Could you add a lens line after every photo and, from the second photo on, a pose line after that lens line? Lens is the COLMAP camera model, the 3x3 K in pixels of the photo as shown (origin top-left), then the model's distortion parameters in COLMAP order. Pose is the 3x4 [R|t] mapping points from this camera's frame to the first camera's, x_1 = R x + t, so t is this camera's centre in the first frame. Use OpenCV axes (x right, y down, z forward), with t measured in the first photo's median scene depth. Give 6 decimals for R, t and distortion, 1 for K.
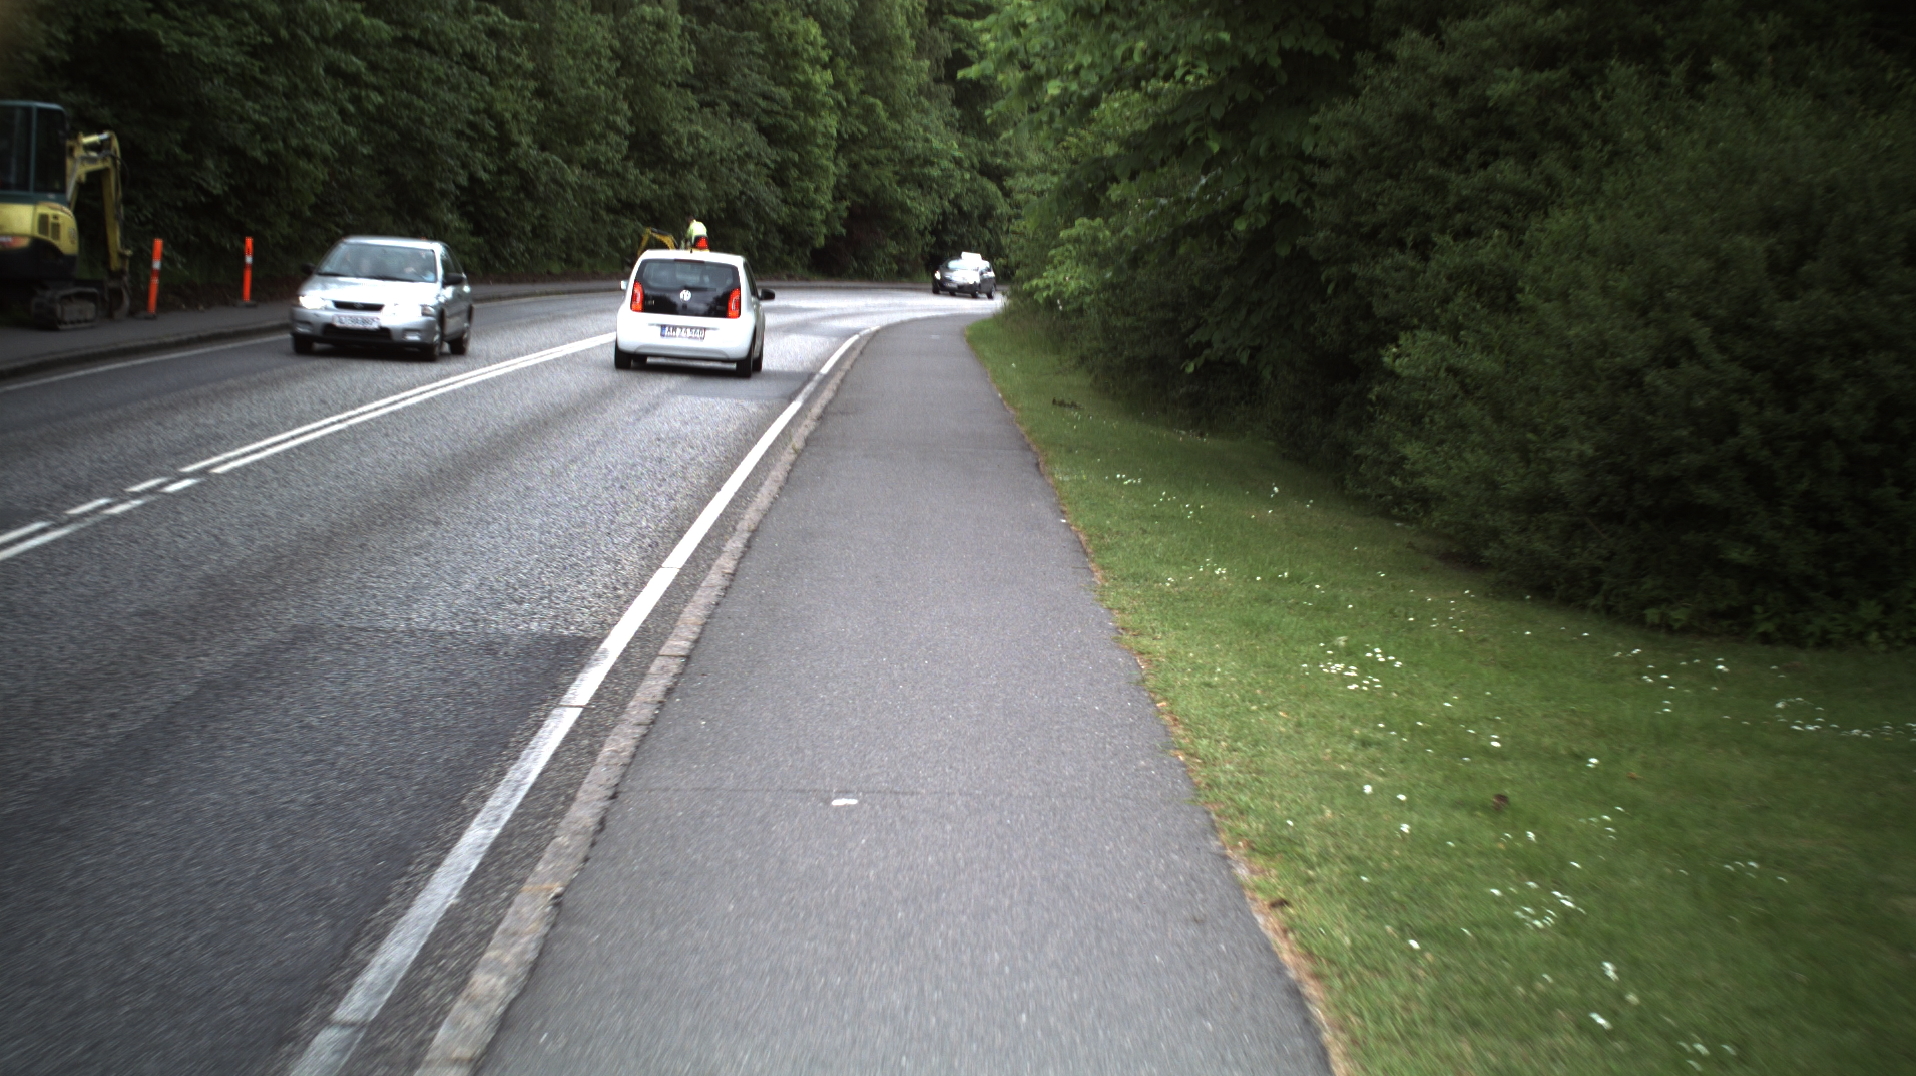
lens RADIAL K [[3434.8, 0, 958.0], [0, 3434.8, 538.0], [0, 0, 1]] dist [-0.300236, 0.470942]
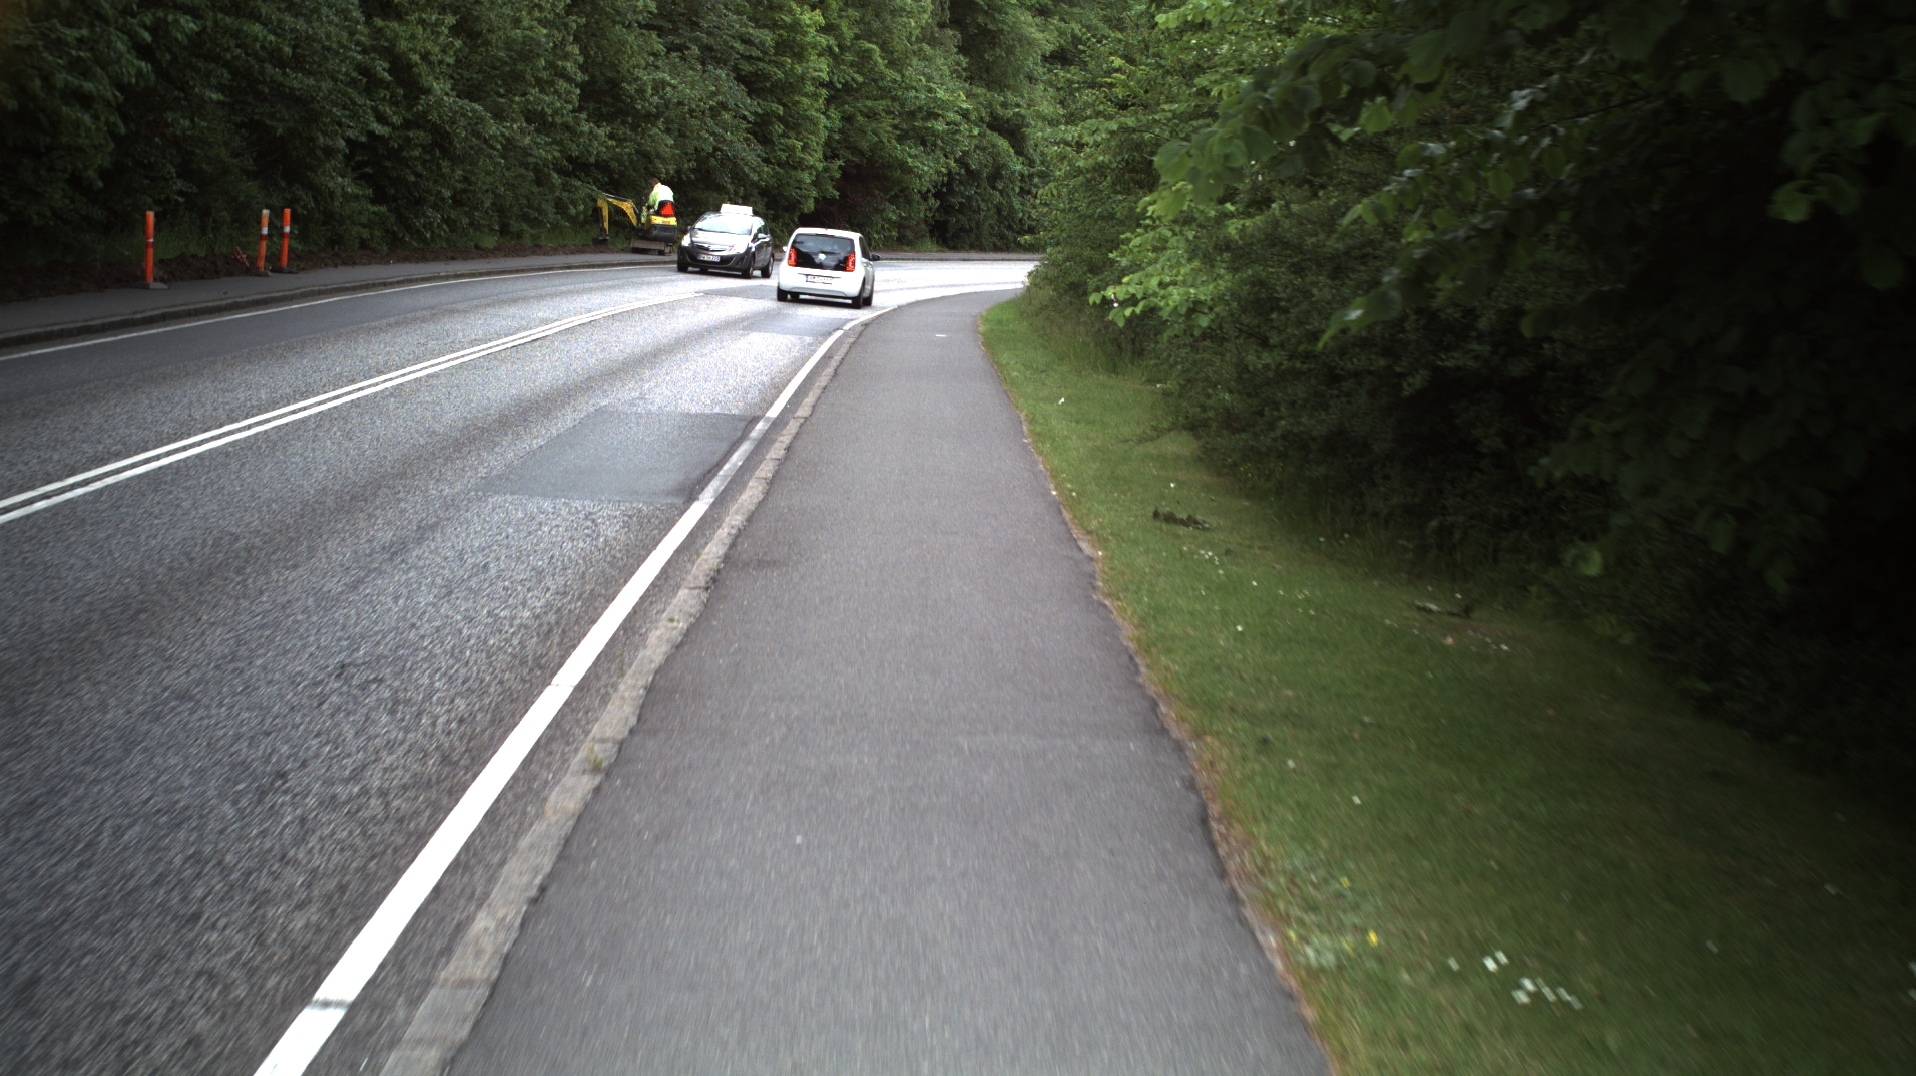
lens RADIAL K [[3434.8, 0, 958.0], [0, 3434.8, 538.0], [0, 0, 1]] dist [-0.300236, 0.470942]
pose [[0.999990, -0.004011, -0.001837, -0.000949], [0.004033, 0.999922, 0.011781, -0.013817], [0.001790, -0.011788, 0.999929, 0.145360]]
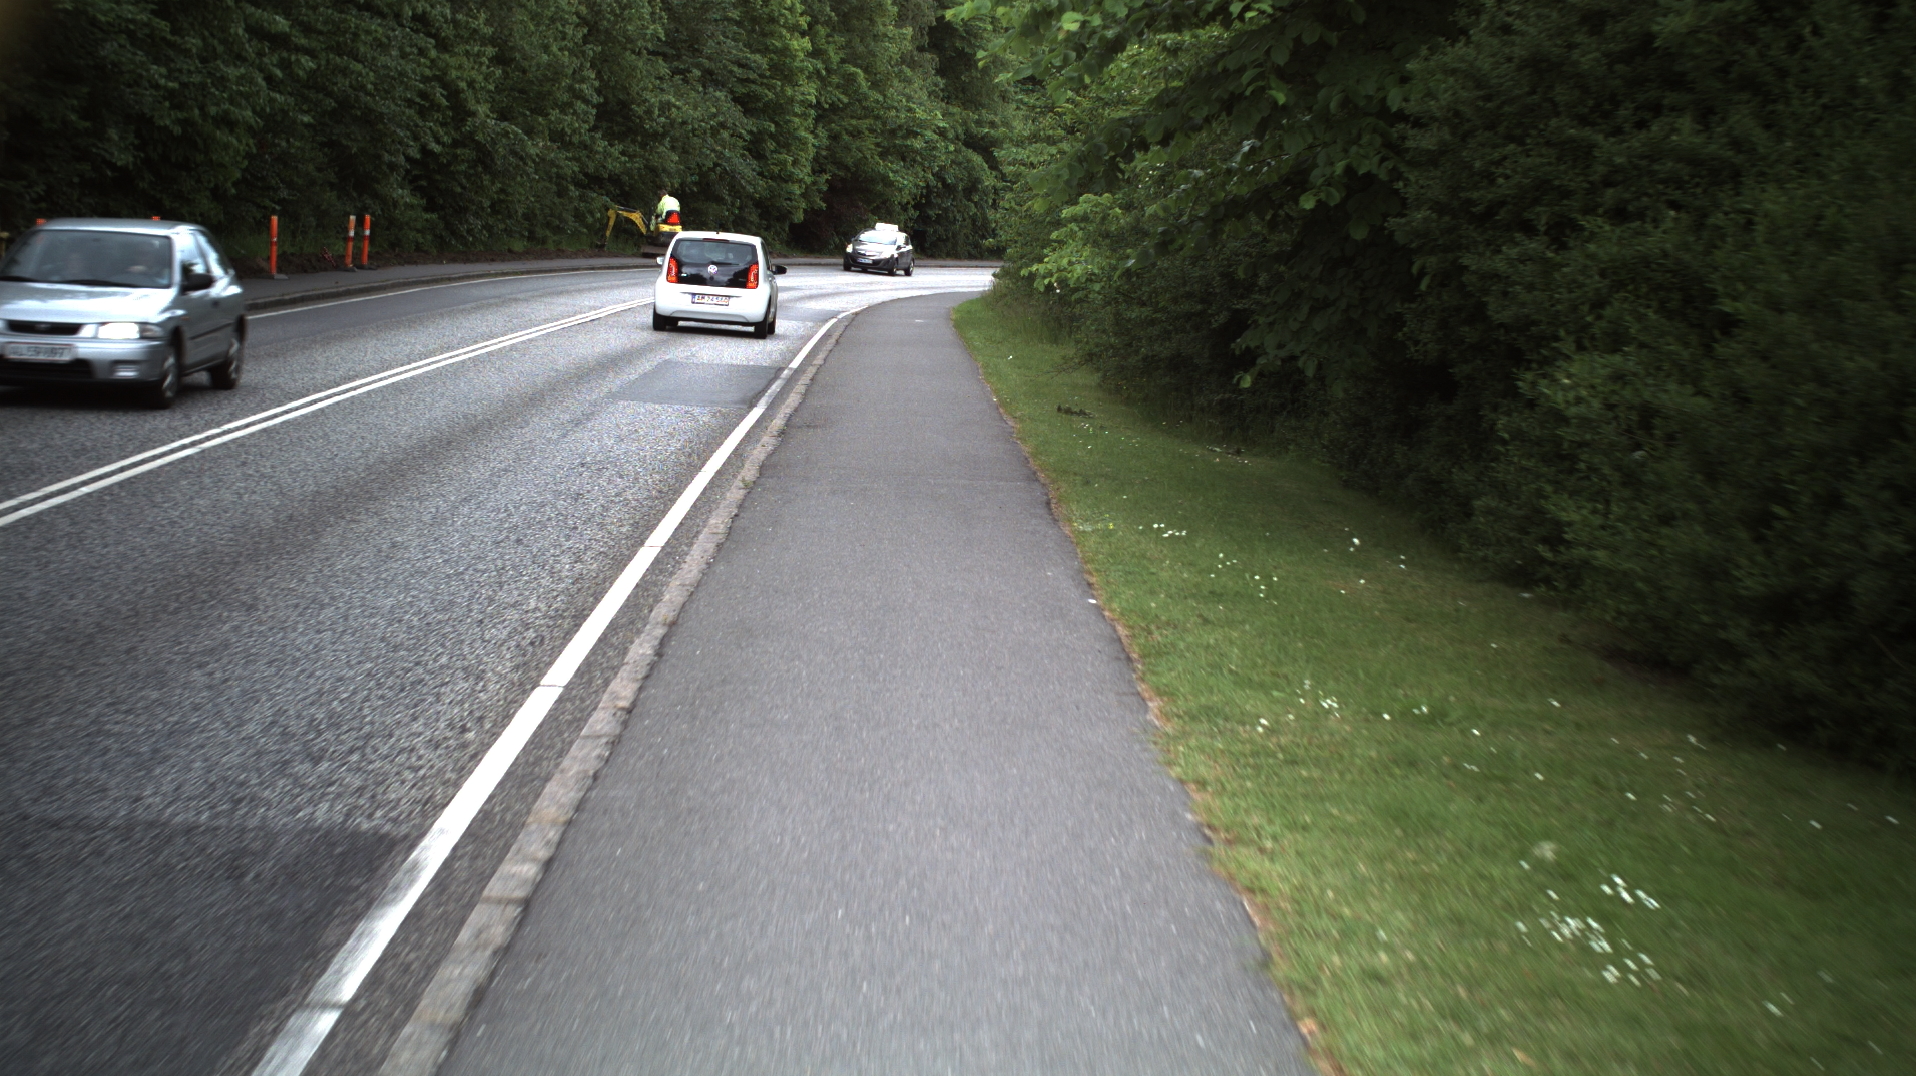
lens RADIAL K [[3434.8, 0, 958.0], [0, 3434.8, 538.0], [0, 0, 1]] dist [-0.300236, 0.470942]
pose [[0.999987, -0.002428, 0.004594, -0.000353], [0.002391, 0.999966, 0.007946, -0.004688], [-0.004613, -0.007935, 0.999958, 0.048433]]
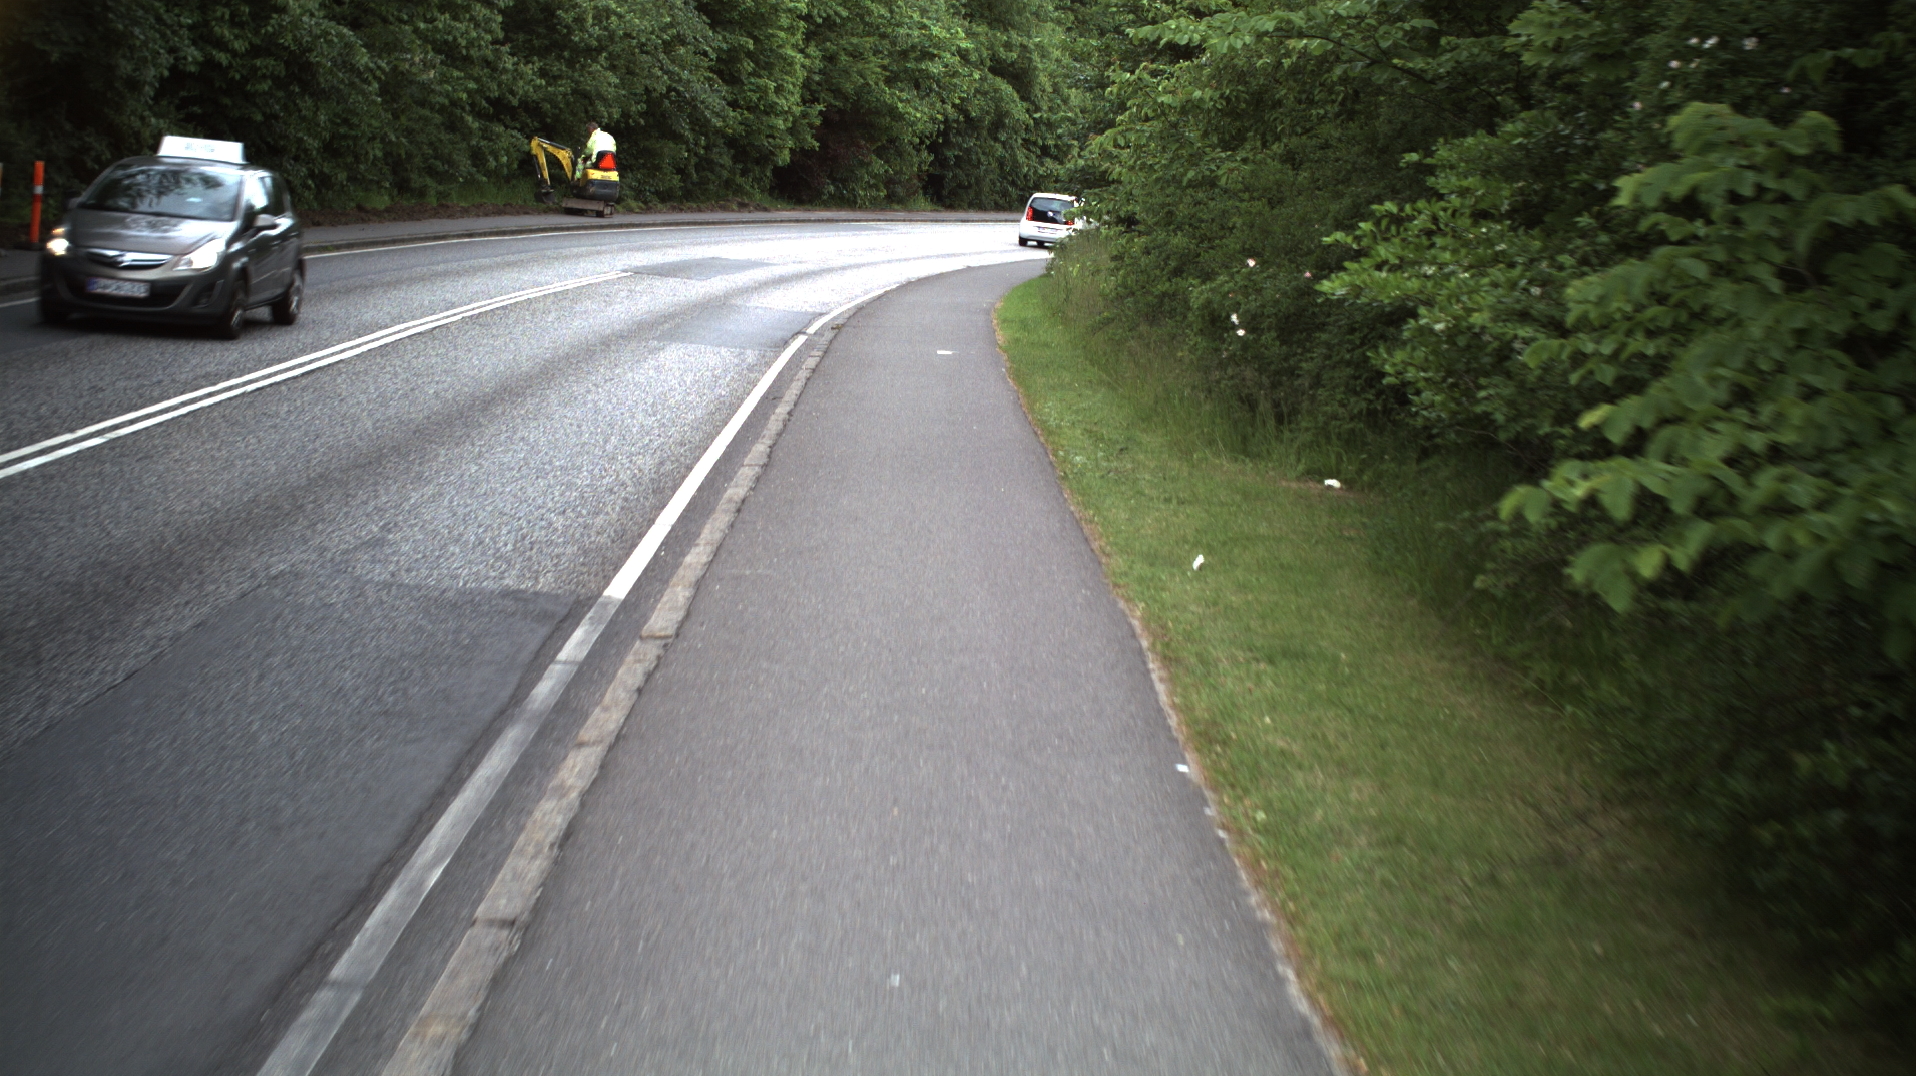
lens RADIAL K [[3434.8, 0, 958.0], [0, 3434.8, 538.0], [0, 0, 1]] dist [-0.300236, 0.470942]
pose [[0.999993, 0.003343, 0.001578, -0.003178], [-0.003383, 0.999658, 0.025922, -0.026802], [-0.001490, -0.025927, 0.999663, 0.291310]]
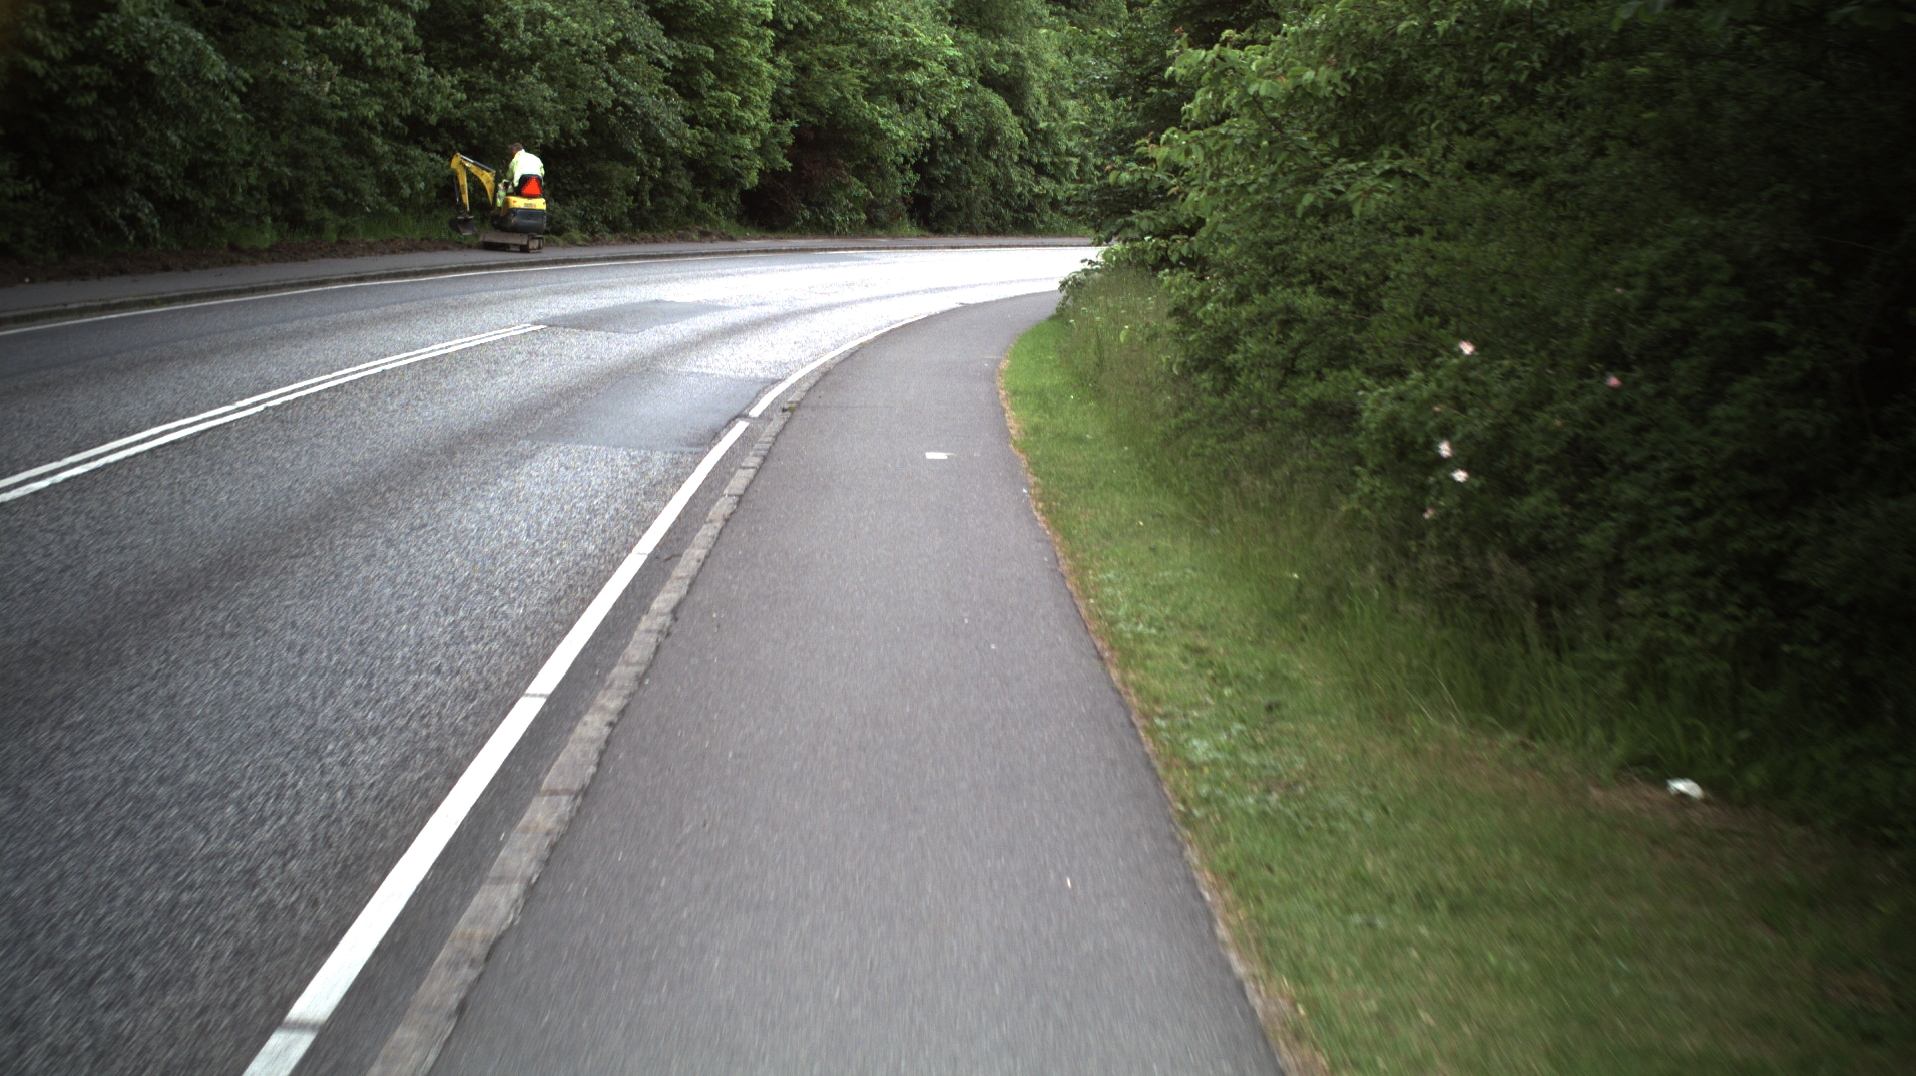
lens RADIAL K [[3434.8, 0, 958.0], [0, 3434.8, 538.0], [0, 0, 1]] dist [-0.300236, 0.470942]
pose [[0.999936, -0.010596, 0.004003, -0.003505], [0.010514, 0.999746, 0.019959, -0.034850], [-0.004213, -0.019916, 0.999793, 0.388635]]
